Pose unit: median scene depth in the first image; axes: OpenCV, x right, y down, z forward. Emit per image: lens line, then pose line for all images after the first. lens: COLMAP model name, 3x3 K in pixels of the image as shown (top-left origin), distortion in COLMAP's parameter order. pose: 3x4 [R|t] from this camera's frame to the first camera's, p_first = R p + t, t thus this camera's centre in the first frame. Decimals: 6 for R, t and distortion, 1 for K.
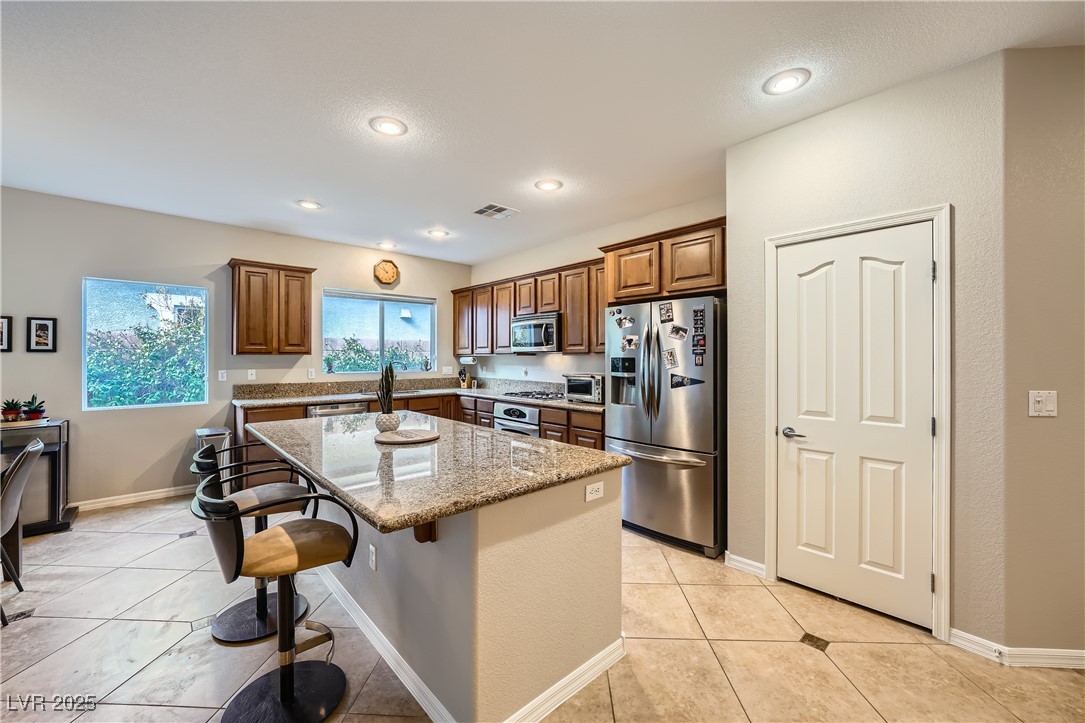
lens RADIAL K [[427.9, 0, 539.0], [0, 427.9, 356.8], [0, 0, 1]] dist [-0.014961, 0.003973]
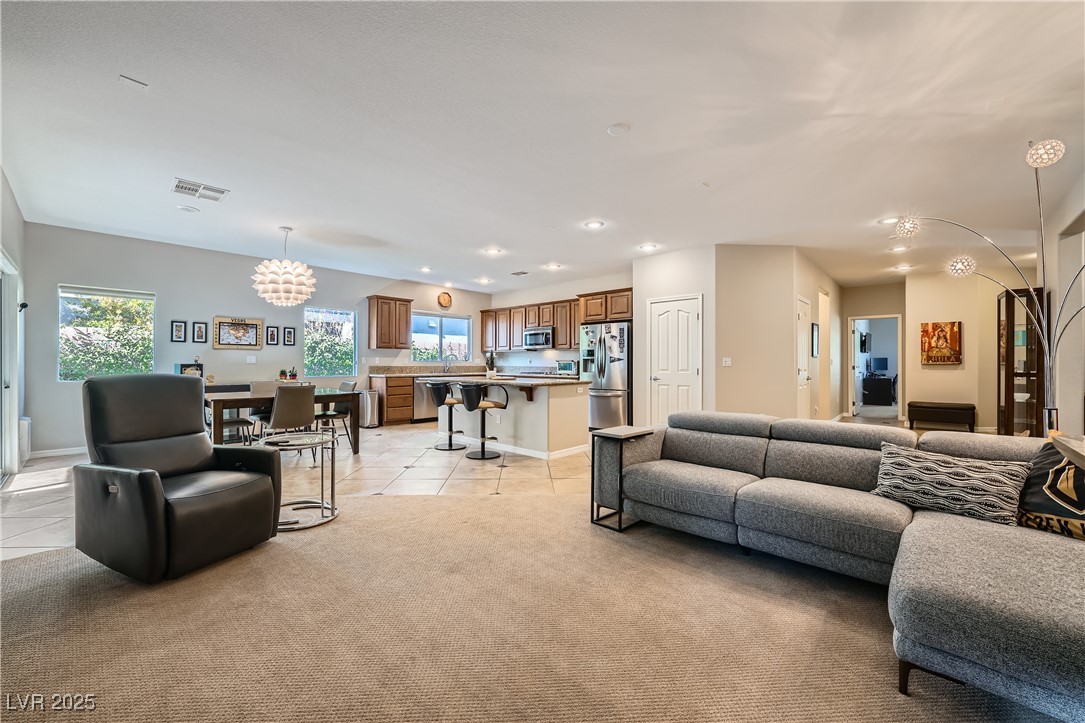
lens RADIAL K [[427.9, 0, 539.2], [0, 427.9, 358.4], [0, 0, 1]] dist [-0.014961, 0.003973]
pose [[0.996408, 0.003978, 0.084585, -0.190141], [-0.003064, 0.999935, -0.010938, 0.058802], [-0.084623, 0.010640, 0.996356, -0.918566]]
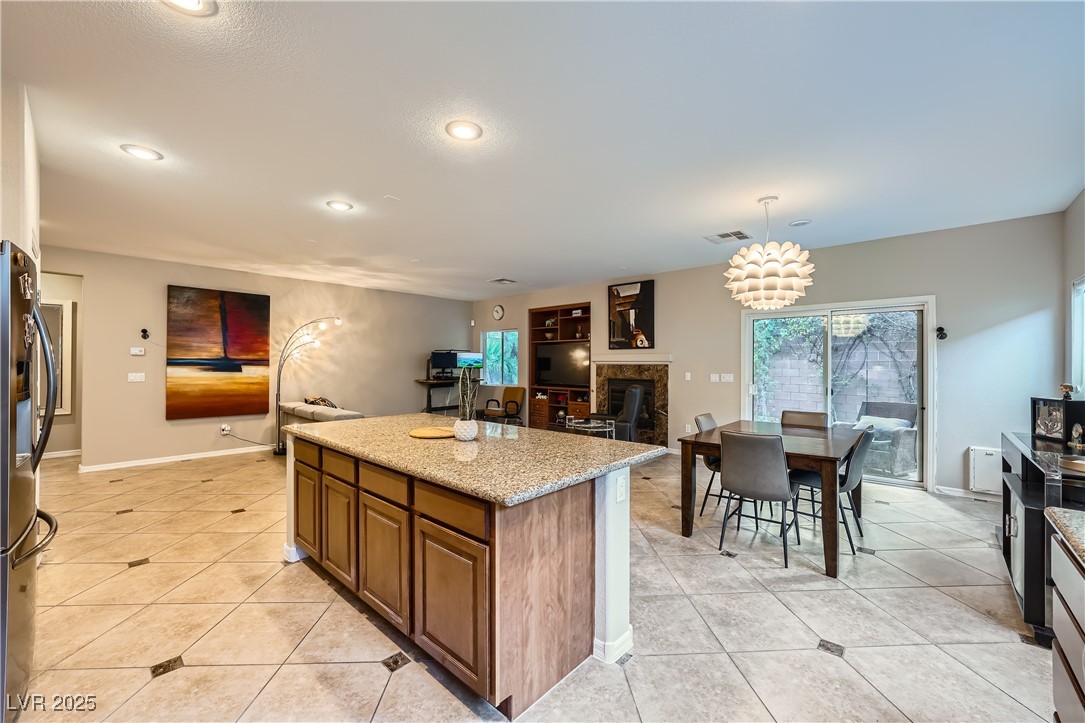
lens RADIAL K [[427.9, 0, 537.8], [0, 427.9, 358.8], [0, 0, 1]] dist [-0.014961, 0.003973]
pose [[-0.996309, -0.002348, -0.085807, -0.284899], [-0.001386, 0.999935, -0.011274, 0.002708], [0.085828, -0.011113, -0.996248, 1.302588]]
